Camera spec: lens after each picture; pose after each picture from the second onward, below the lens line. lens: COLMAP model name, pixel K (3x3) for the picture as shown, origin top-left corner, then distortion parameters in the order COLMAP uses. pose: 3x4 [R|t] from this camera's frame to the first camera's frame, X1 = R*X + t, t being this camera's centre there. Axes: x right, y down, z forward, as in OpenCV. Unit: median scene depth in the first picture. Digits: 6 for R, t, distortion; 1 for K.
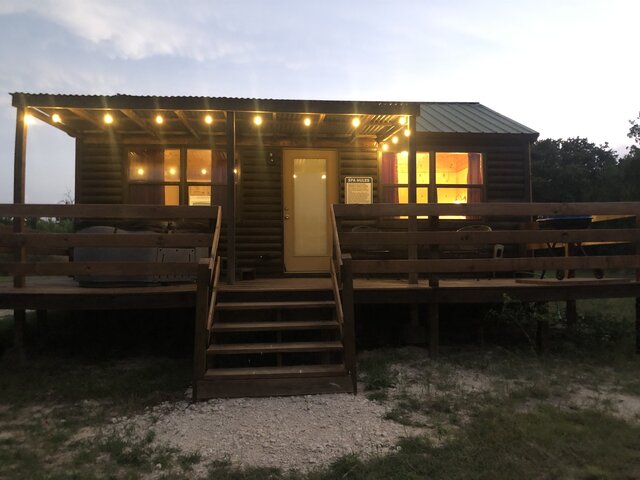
lens RADIAL K [[519.6, 0, 318.4], [0, 519.6, 240.4], [0, 0, 1]] dist [-0.001343, 0.000022]
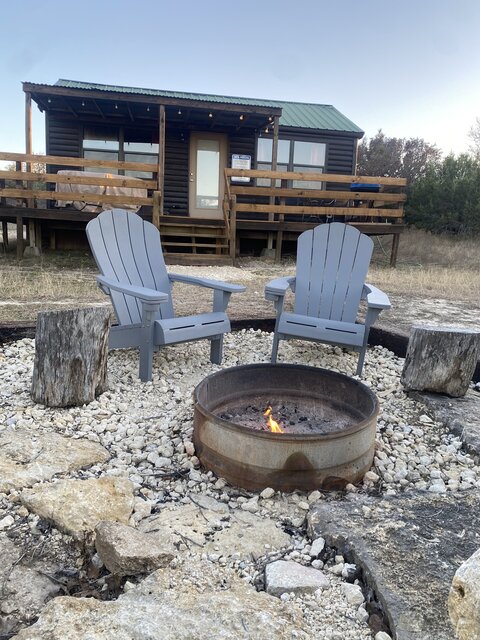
lens RADIAL K [[489.0, 0, 243.2], [0, 489.0, 321.0], [0, 0, 1]] dist [0.011979, -0.021370]
pose [[0.994032, 0.034301, 0.103558, -0.044022], [-0.053287, 0.980996, 0.186569, 0.077123], [-0.095190, -0.190973, 0.976969, -0.428913]]
